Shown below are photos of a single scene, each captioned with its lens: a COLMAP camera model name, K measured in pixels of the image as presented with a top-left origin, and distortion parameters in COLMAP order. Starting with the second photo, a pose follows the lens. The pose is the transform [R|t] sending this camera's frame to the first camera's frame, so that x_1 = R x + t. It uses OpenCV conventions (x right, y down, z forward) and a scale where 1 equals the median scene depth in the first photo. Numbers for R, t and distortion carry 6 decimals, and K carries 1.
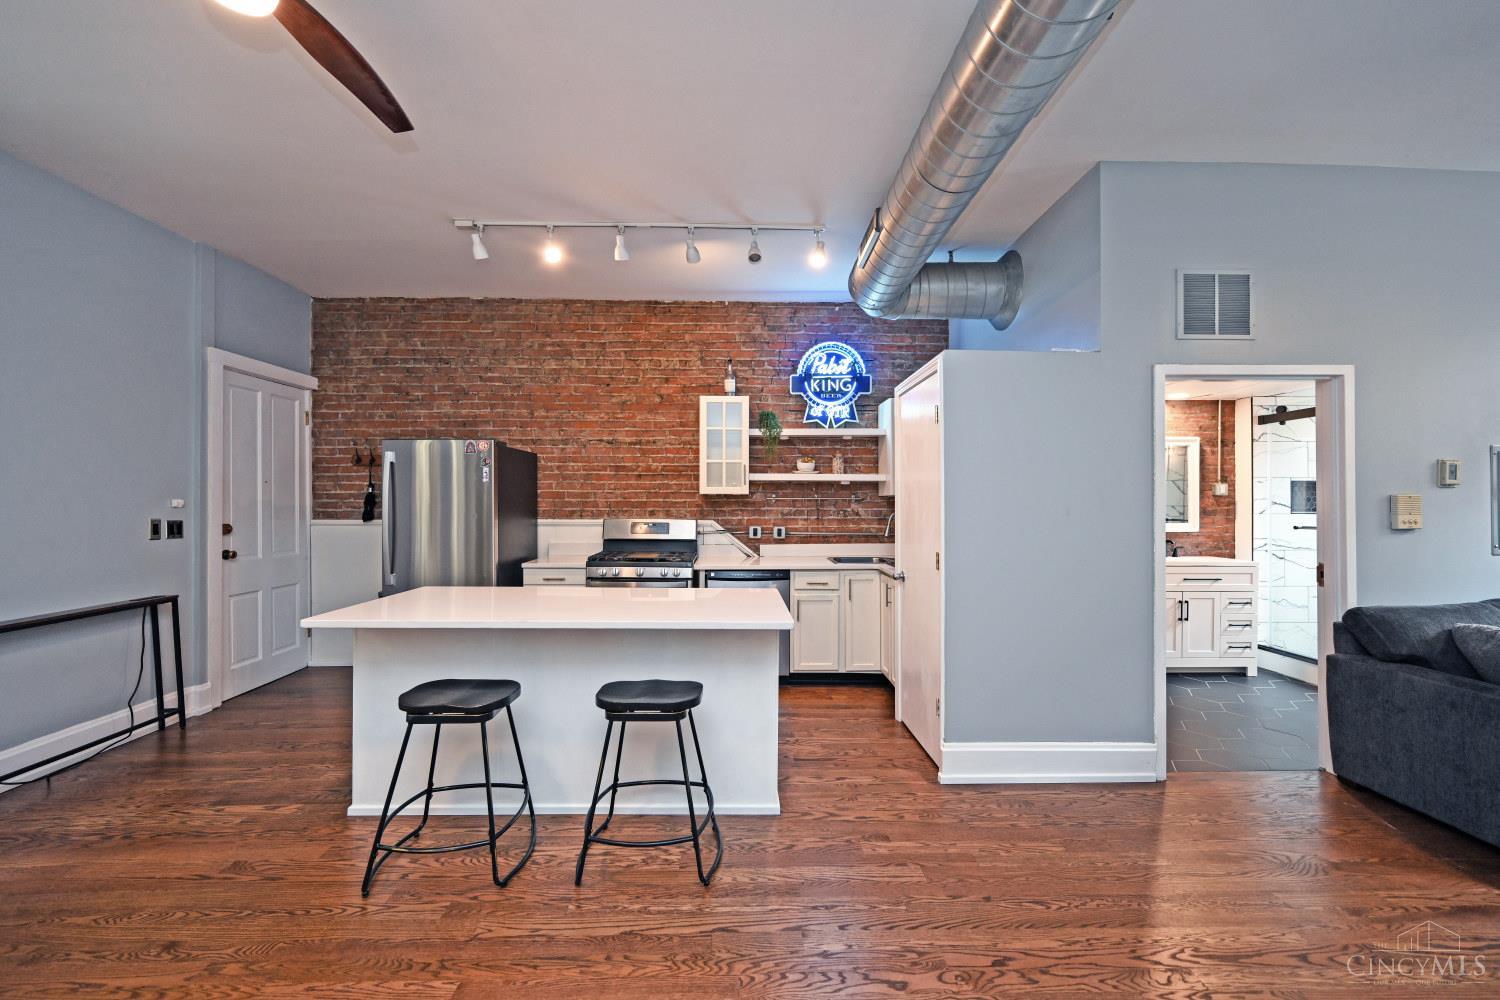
lens RADIAL K [[594.0, 0, 742.0], [0, 594.0, 500.6], [0, 0, 1]] dist [-0.001484, 0.000237]
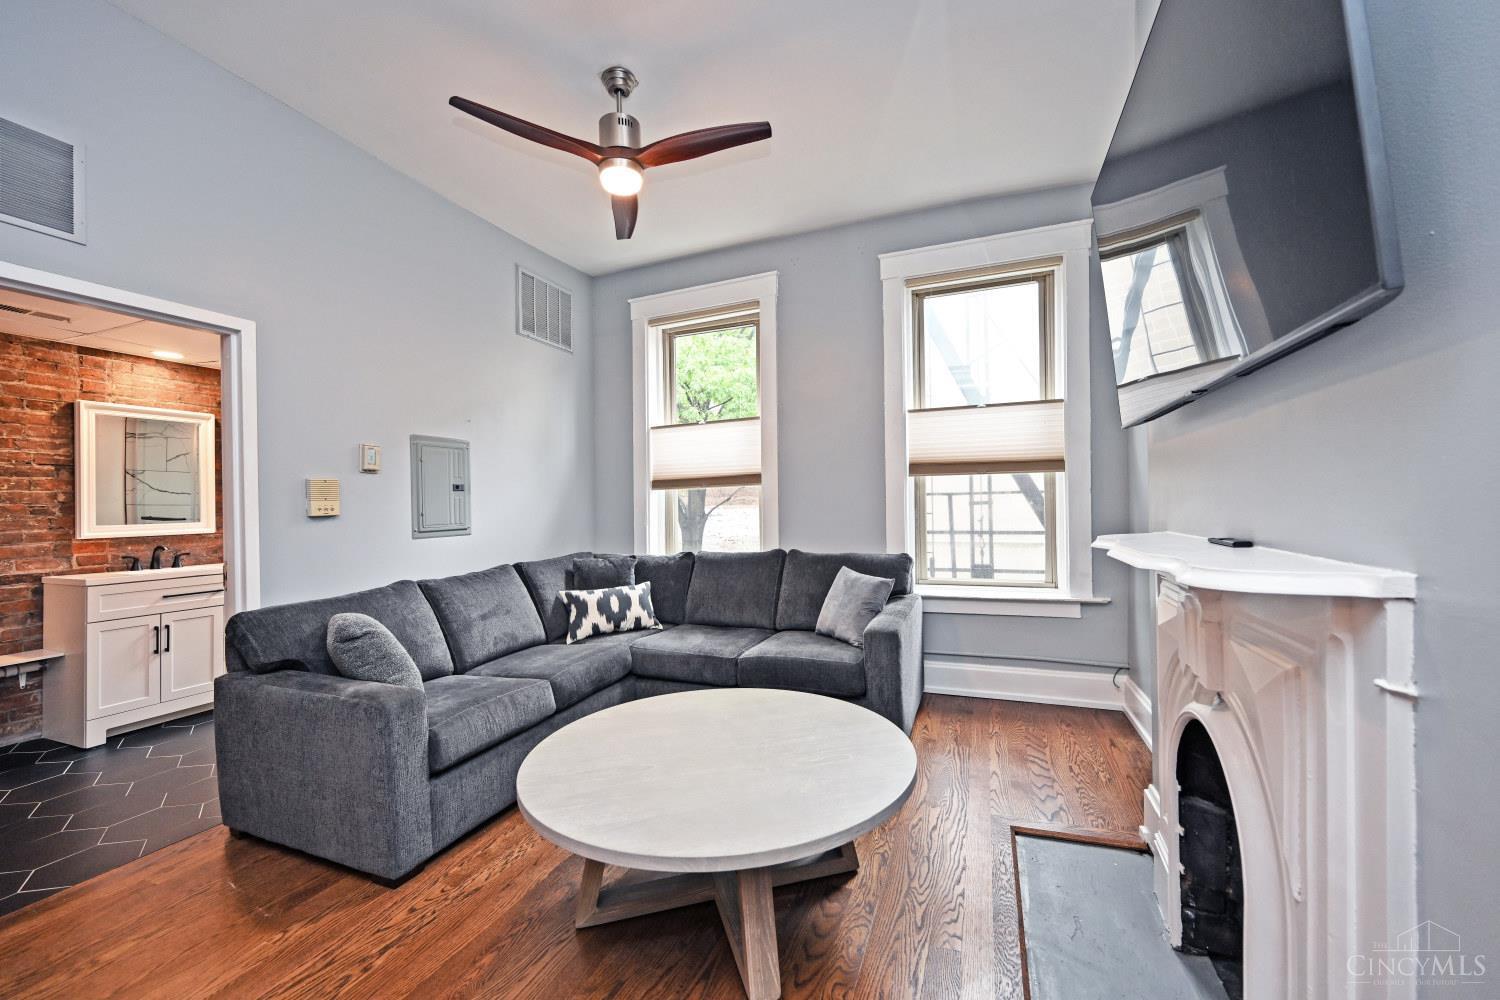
lens RADIAL K [[594.0, 0, 757.9], [0, 594.0, 499.2], [0, 0, 1]] dist [-0.001484, 0.000237]
pose [[0.381228, 0.002685, 0.924477, 0.314965], [0.010523, 0.999918, -0.007244, 0.021009], [-0.924421, 0.012490, 0.381168, 0.017420]]
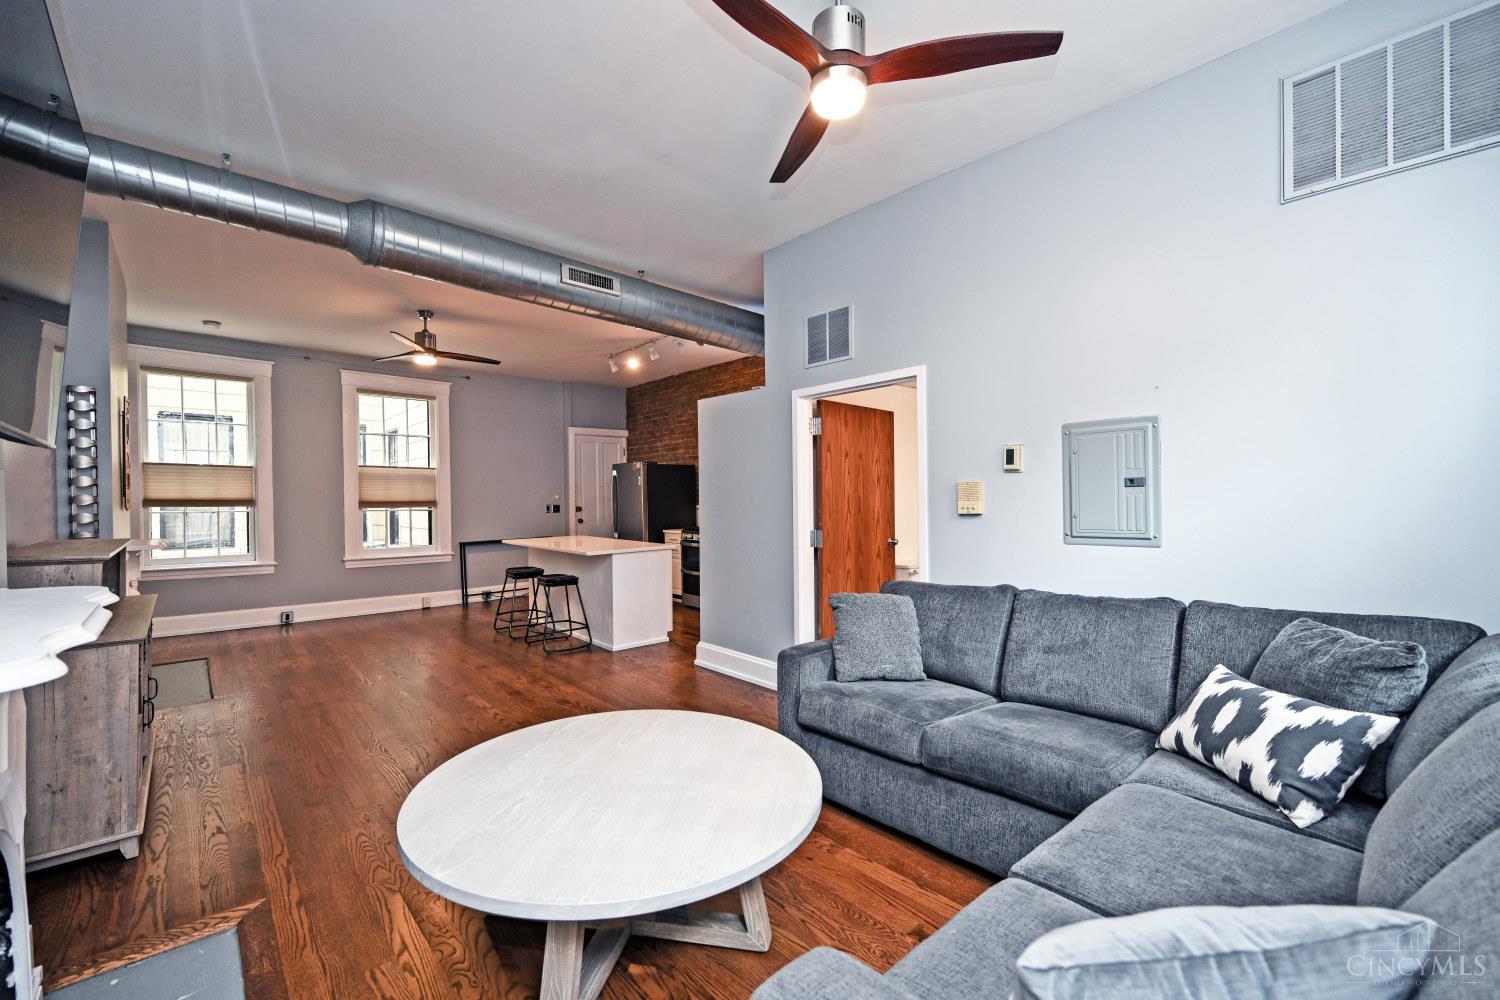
lens RADIAL K [[594.0, 0, 759.5], [0, 594.0, 495.7], [0, 0, 1]] dist [-0.001484, 0.000237]
pose [[0.676333, -0.010703, -0.736519, 0.977523], [0.023225, 0.999707, 0.006799, -0.000059], [0.736230, -0.021704, 0.676383, 0.014579]]
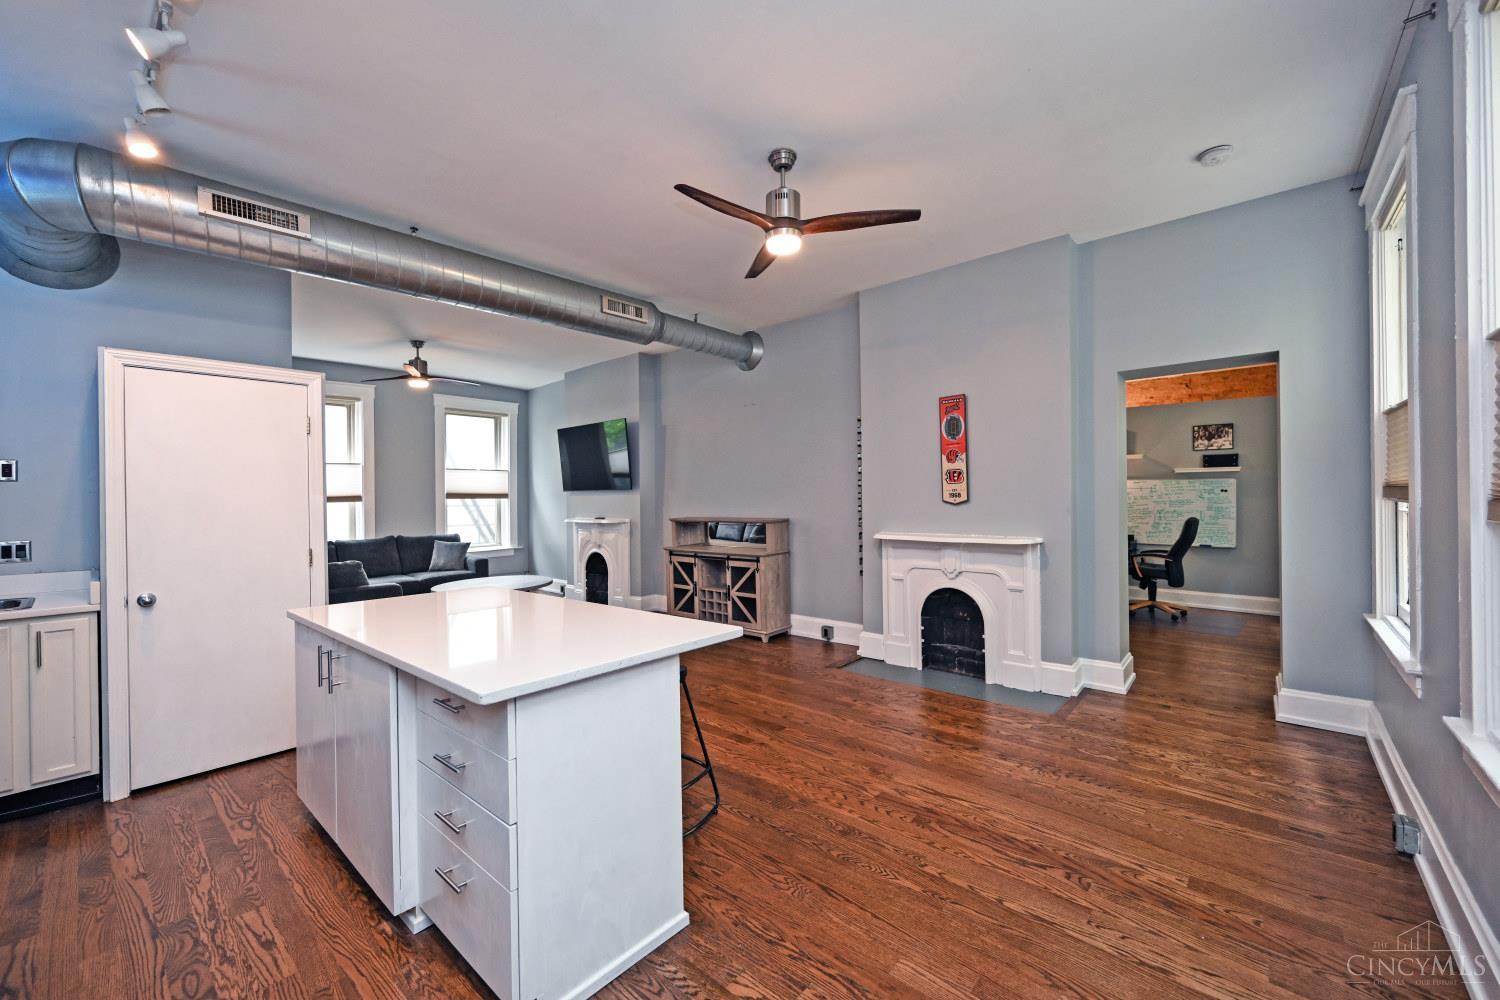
lens RADIAL K [[594.0, 0, 750.6], [0, 594.0, 496.4], [0, 0, 1]] dist [-0.001484, 0.000237]
pose [[-0.741076, 0.013552, 0.671284, -0.629807], [0.009378, 0.999908, -0.009833, 0.004563], [-0.671356, -0.000991, -0.741135, 0.776927]]
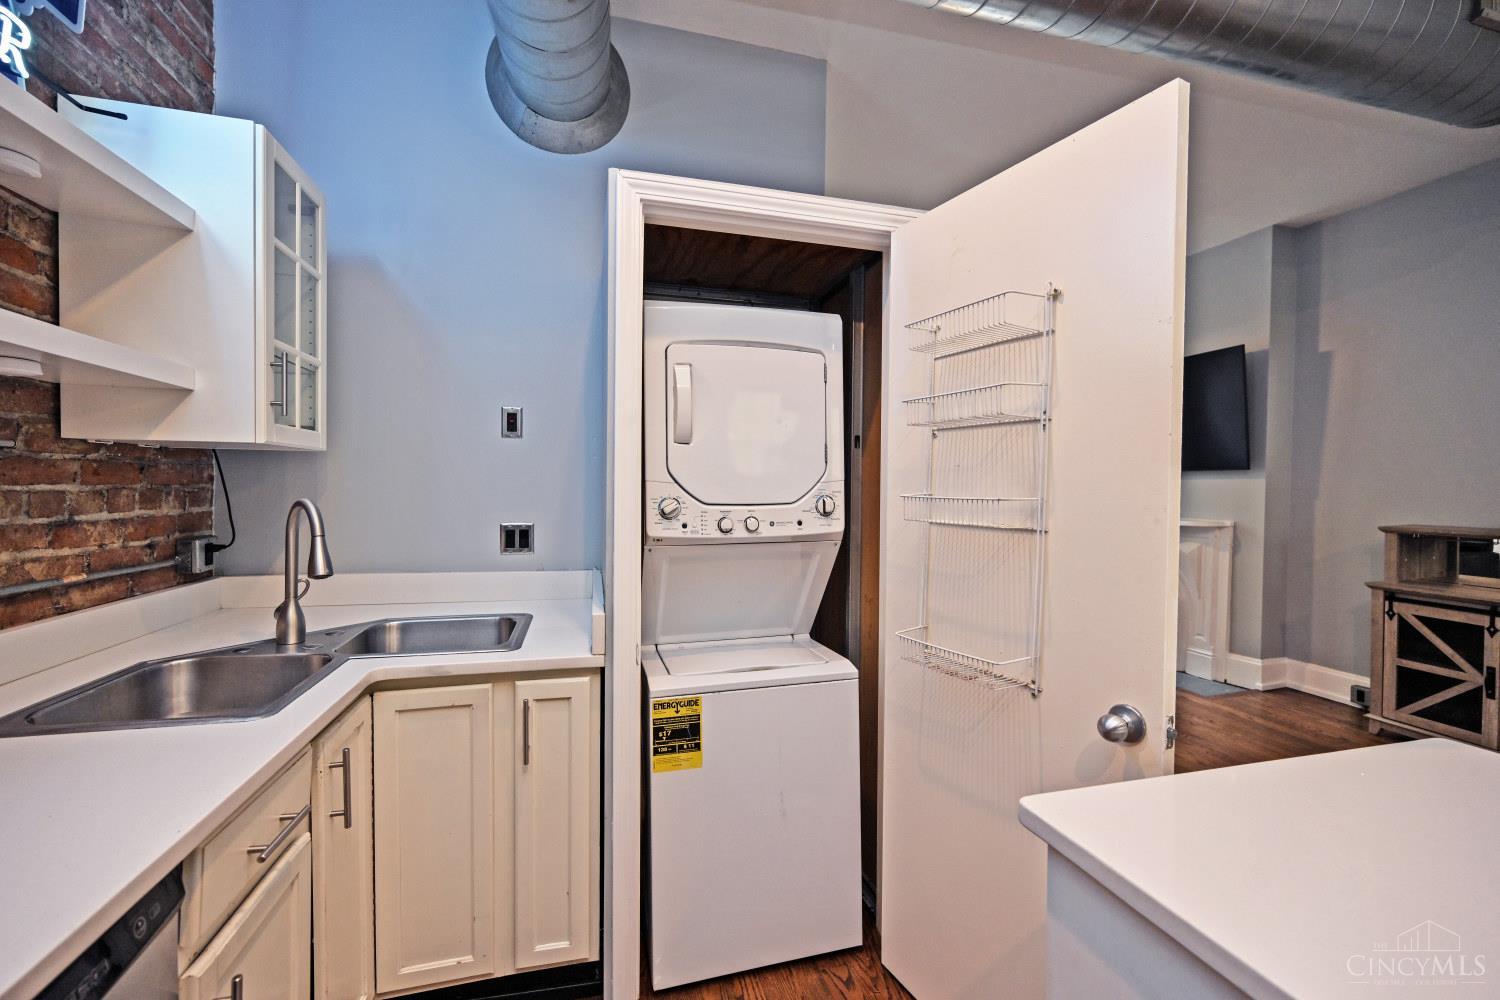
lens RADIAL K [[594.0, 0, 739.0], [0, 594.0, 497.8], [0, 0, 1]] dist [-0.001484, 0.000237]
pose [[-0.239858, -0.020491, 0.970592, -0.101436], [-0.018633, 0.999690, 0.016501, 0.009138], [-0.970629, -0.014127, -0.240165, 0.781432]]
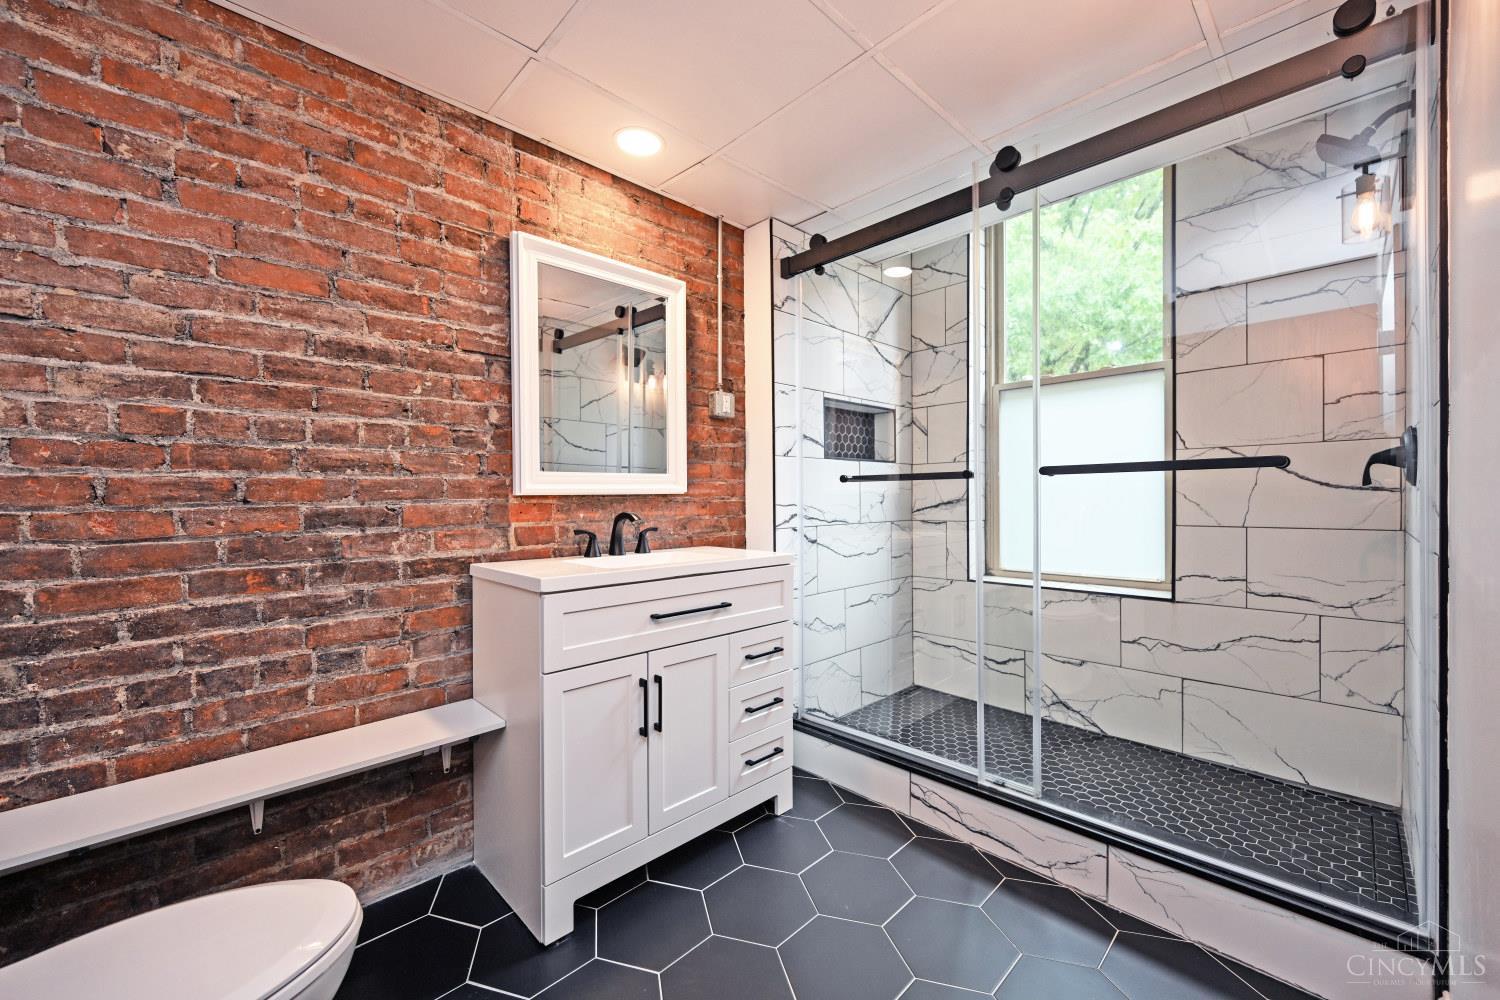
lens RADIAL K [[594.0, 0, 752.5], [0, 594.0, 505.7], [0, 0, 1]] dist [-0.001484, 0.000237]
pose [[0.727682, -0.014443, 0.685763, 0.506528], [0.004229, 0.999854, 0.016570, 0.055584], [-0.685902, -0.009158, 0.727637, 0.649533]]
